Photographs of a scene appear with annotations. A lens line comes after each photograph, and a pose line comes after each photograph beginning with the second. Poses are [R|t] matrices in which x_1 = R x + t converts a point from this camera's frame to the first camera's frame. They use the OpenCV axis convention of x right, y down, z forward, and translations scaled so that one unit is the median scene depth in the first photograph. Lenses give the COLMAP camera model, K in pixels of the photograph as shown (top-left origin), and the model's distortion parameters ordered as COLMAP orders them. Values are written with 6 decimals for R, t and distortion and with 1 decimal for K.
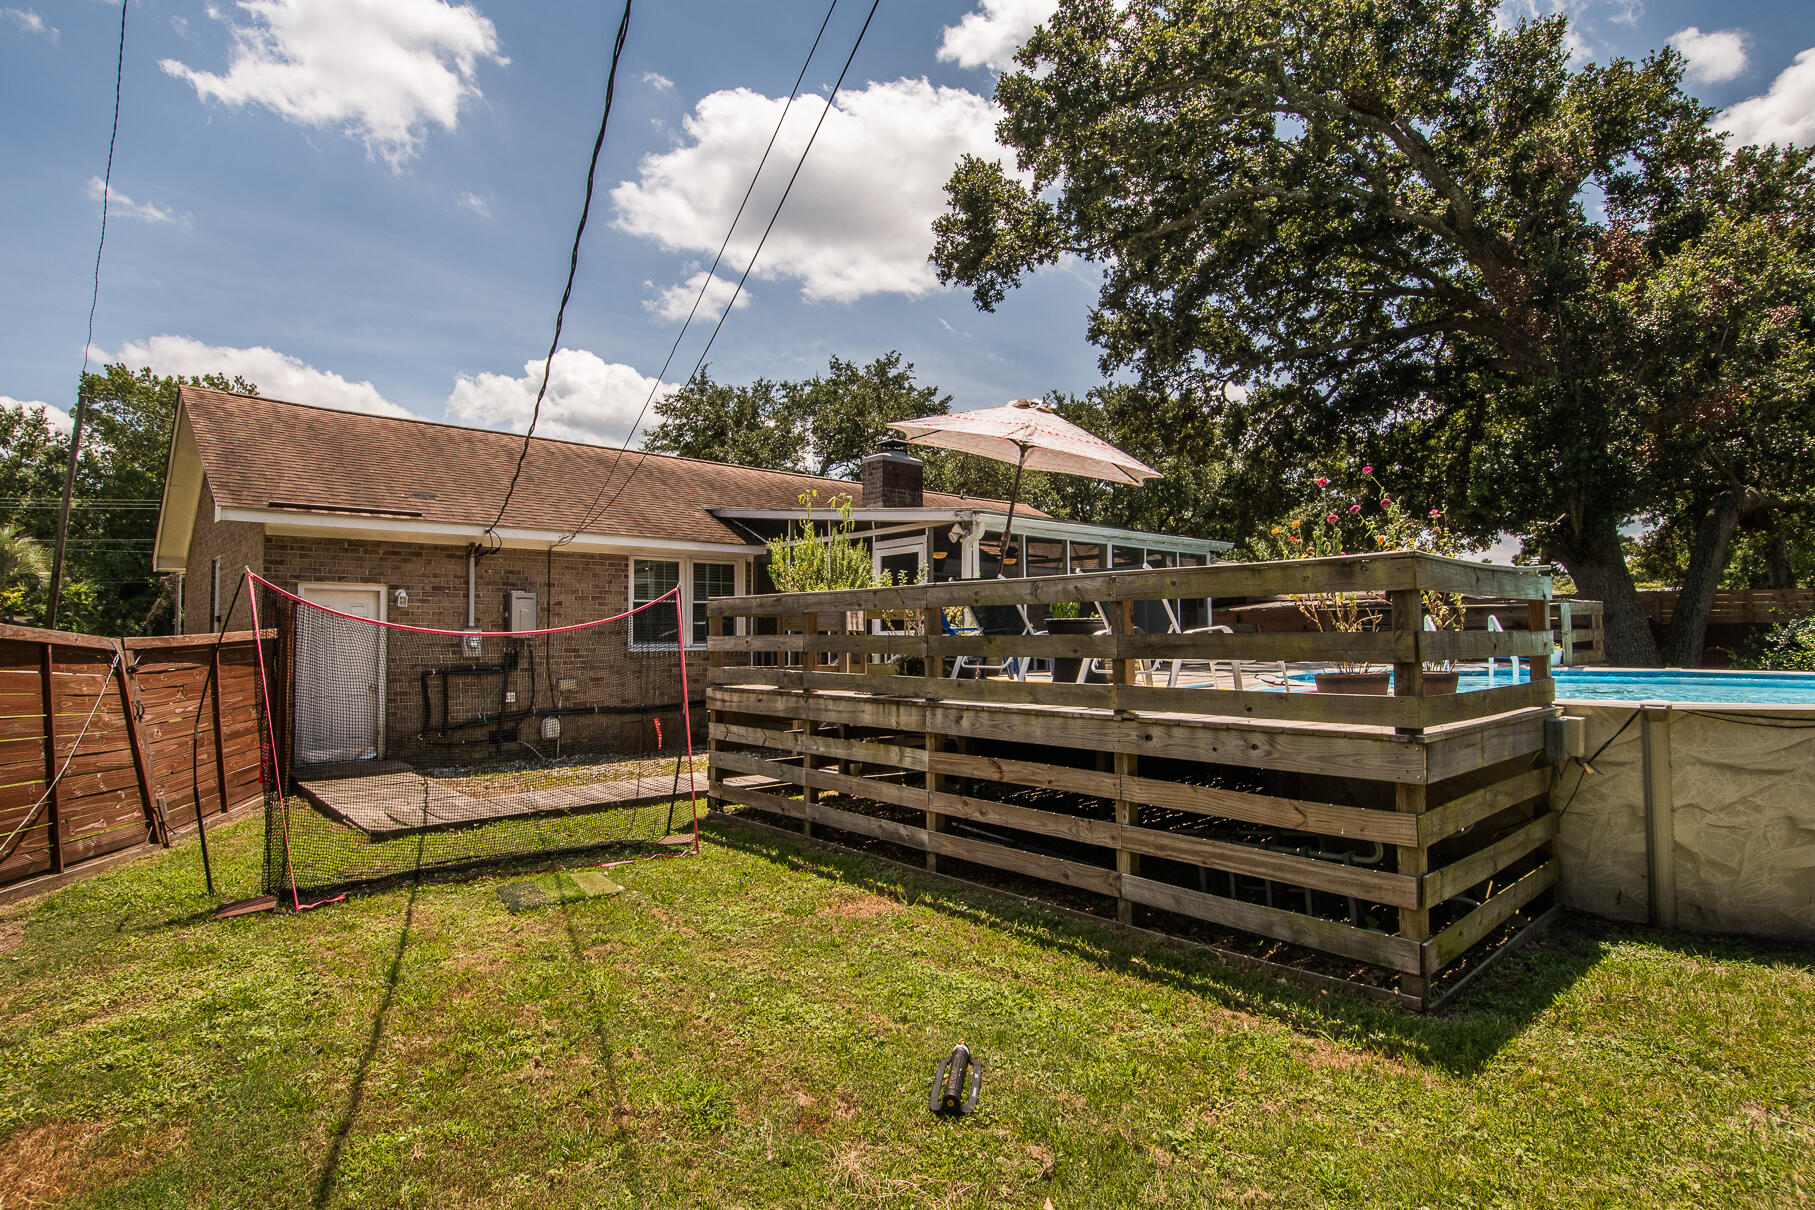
lens RADIAL K [[919.4, 0, 914.2], [0, 919.4, 605.8], [0, 0, 1]] dist [0.007249, 0.001405]
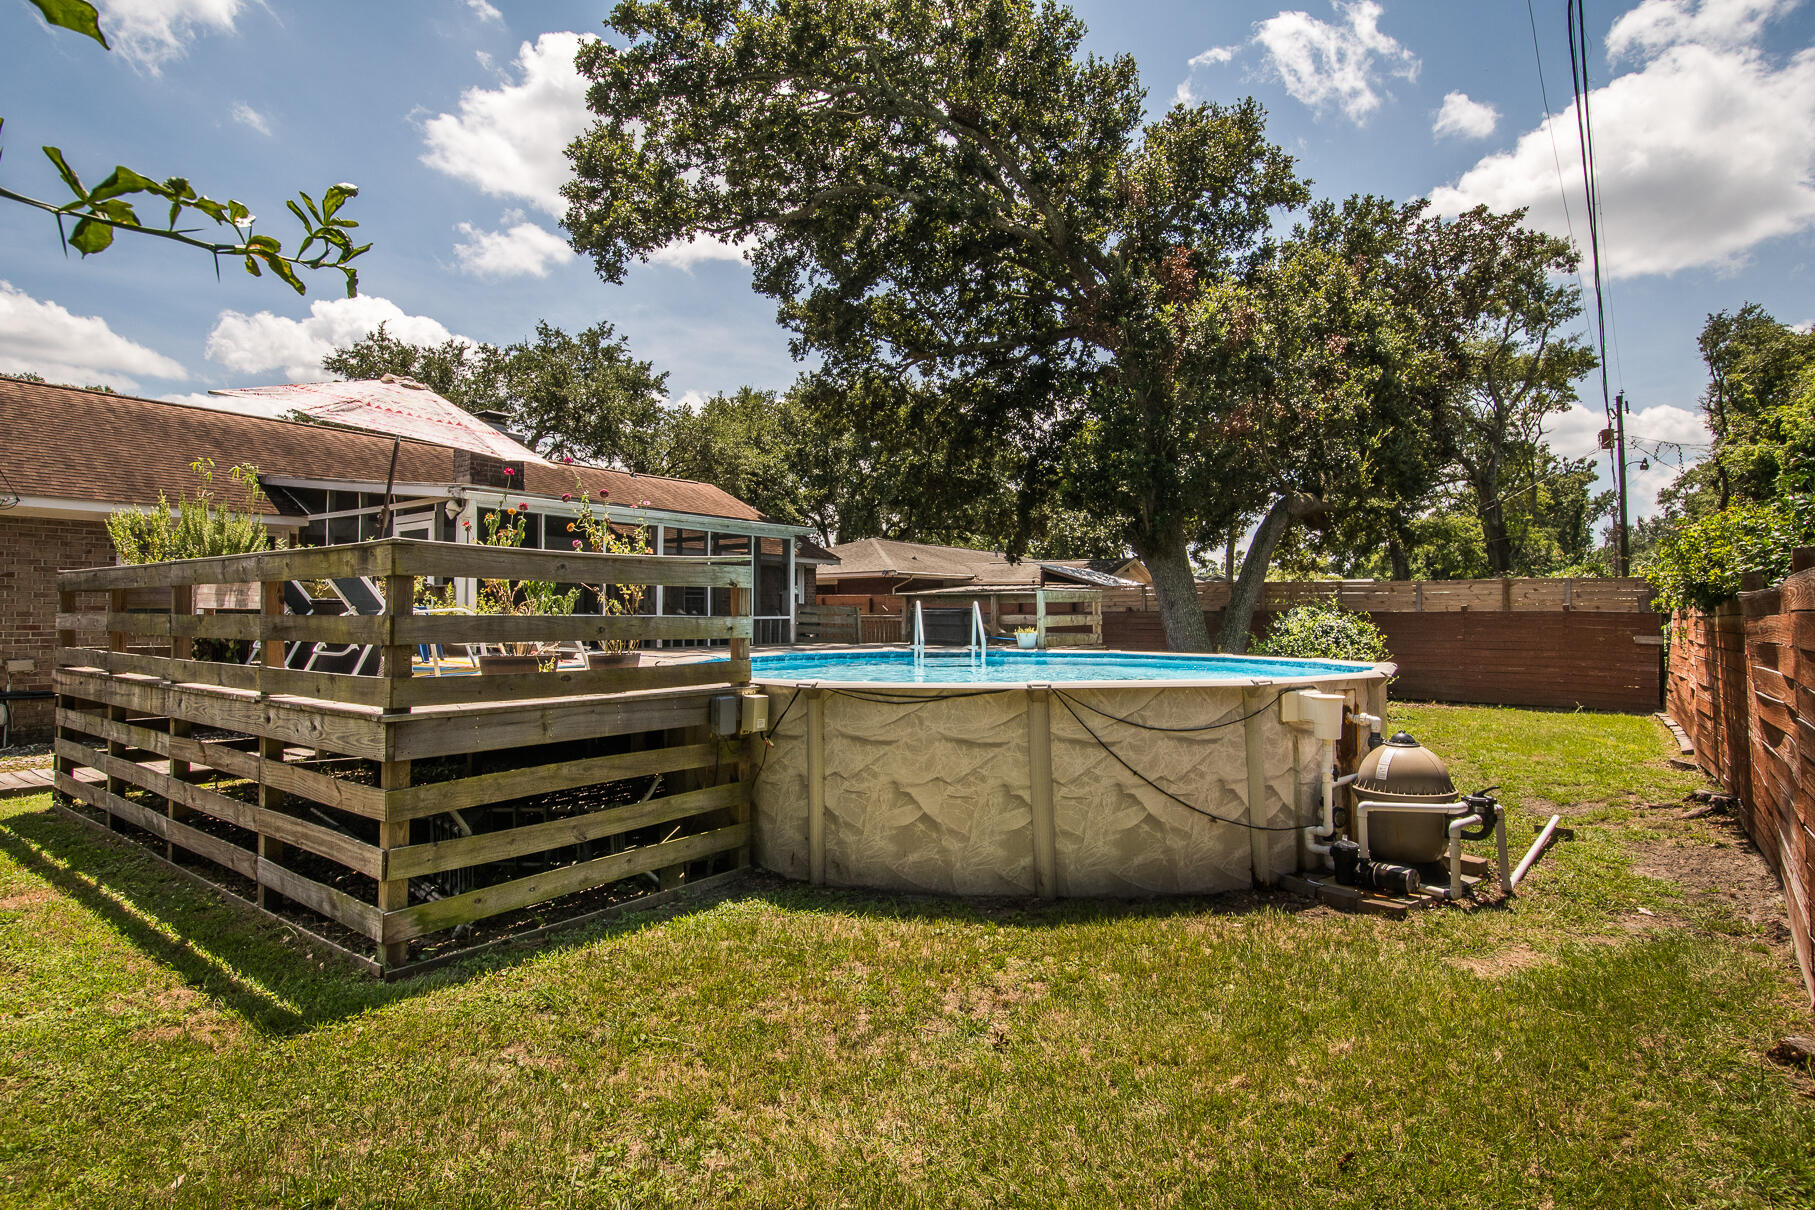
lens RADIAL K [[919.4, 0, 914.2], [0, 919.4, 605.8], [0, 0, 1]] dist [0.007249, 0.001405]
pose [[0.981583, 0.012804, 0.190608, 0.233379], [-0.016695, 0.999683, 0.018822, -0.002953], [-0.190307, -0.021658, 0.981486, -0.032910]]
